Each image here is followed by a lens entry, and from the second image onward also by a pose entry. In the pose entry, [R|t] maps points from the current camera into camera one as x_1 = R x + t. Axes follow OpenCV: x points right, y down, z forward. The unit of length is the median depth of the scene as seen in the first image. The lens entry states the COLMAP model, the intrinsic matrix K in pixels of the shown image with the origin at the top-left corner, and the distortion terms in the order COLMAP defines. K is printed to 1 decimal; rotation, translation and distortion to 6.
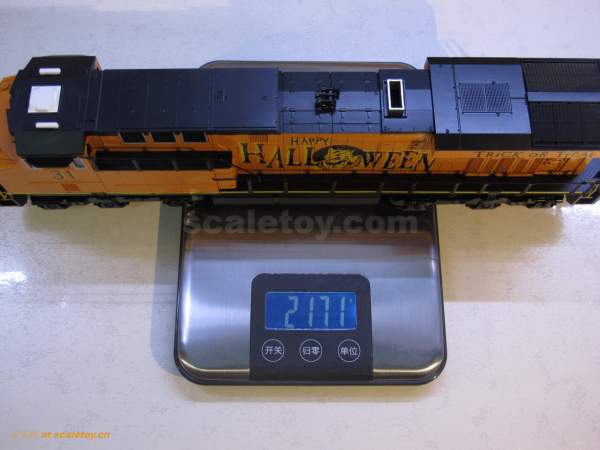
lens RADIAL K [[713.1, 0, 300.0], [0, 713.1, 225.0], [0, 0, 1]] dist [-0.089482, -0.004349]
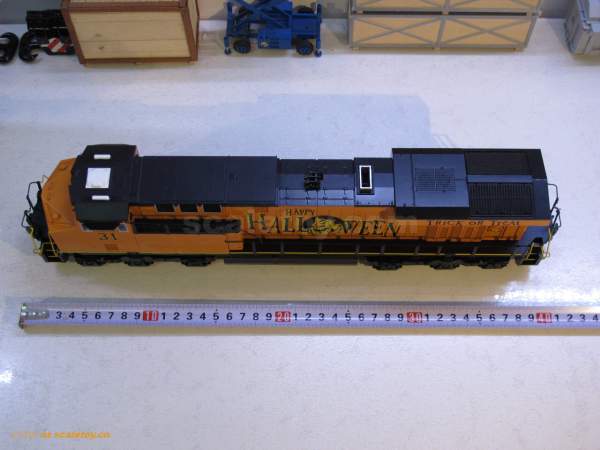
lens RADIAL K [[856.8, 0, 300.0], [0, 856.8, 225.0], [0, 0, 1]] dist [-0.001309, 0.001255]
pose [[0.999930, 0.006962, -0.009618, 0.027788], [-0.008001, 0.993610, -0.112584, 0.081239], [0.008773, 0.112653, 0.993596, -0.549304]]
